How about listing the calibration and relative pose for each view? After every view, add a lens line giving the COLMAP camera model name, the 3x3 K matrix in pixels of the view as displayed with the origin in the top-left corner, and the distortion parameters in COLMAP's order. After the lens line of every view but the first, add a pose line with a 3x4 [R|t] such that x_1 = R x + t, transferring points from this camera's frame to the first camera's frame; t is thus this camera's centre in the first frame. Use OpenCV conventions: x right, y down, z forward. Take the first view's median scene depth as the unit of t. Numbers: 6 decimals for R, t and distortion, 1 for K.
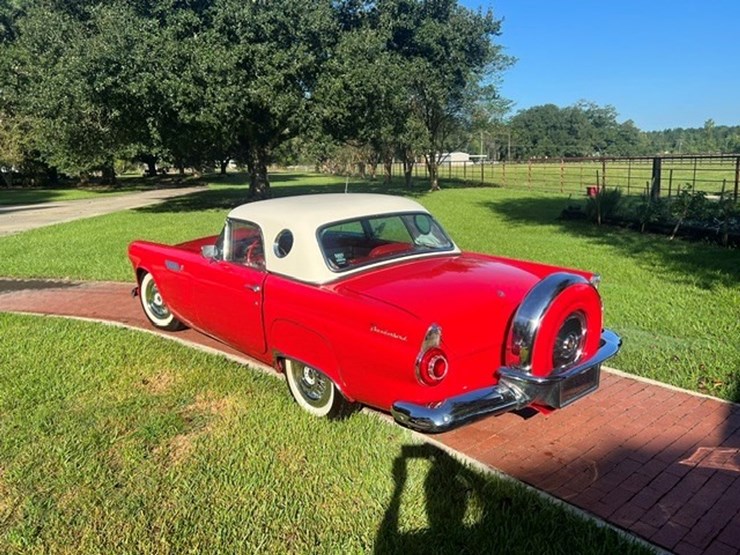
lens RADIAL K [[534.0, 0, 366.1], [0, 534.0, 275.3], [0, 0, 1]] dist [0.025100, -0.032934]
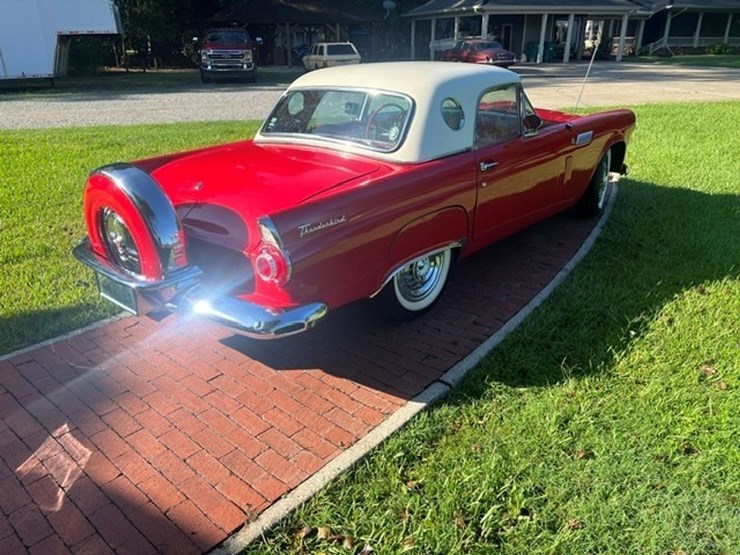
lens RADIAL K [[532.7, 0, 370.0], [0, 532.7, 277.5], [0, 0, 1]] dist [0.036073, -0.048125]
pose [[0.185289, 0.413964, -0.891236, 0.195667], [-0.190722, 0.904844, 0.380634, -0.036816], [0.963999, 0.099451, 0.246610, 0.184286]]
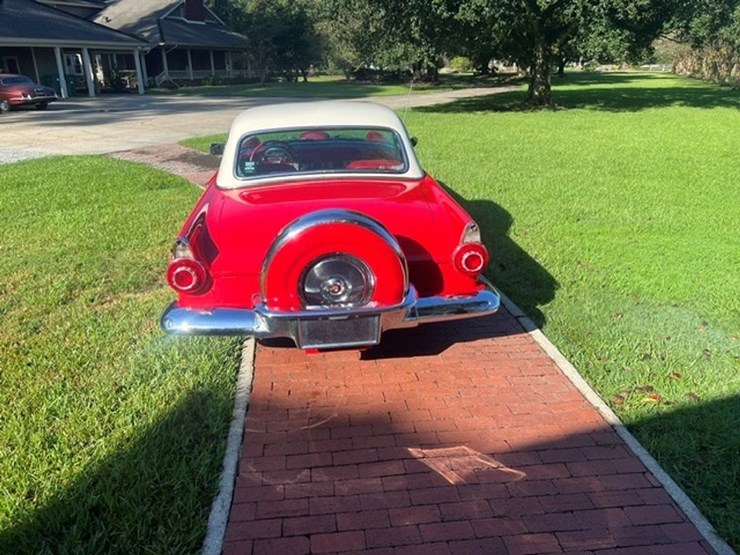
lens RADIAL K [[526.1, 0, 369.2], [0, 526.1, 275.3], [0, 0, 1]] dist [-0.000485, -0.004252]
pose [[0.839442, 0.211135, -0.500758, 0.135155], [-0.118028, 0.970281, 0.211246, -0.013919], [0.530478, -0.118225, 0.839414, 0.043833]]
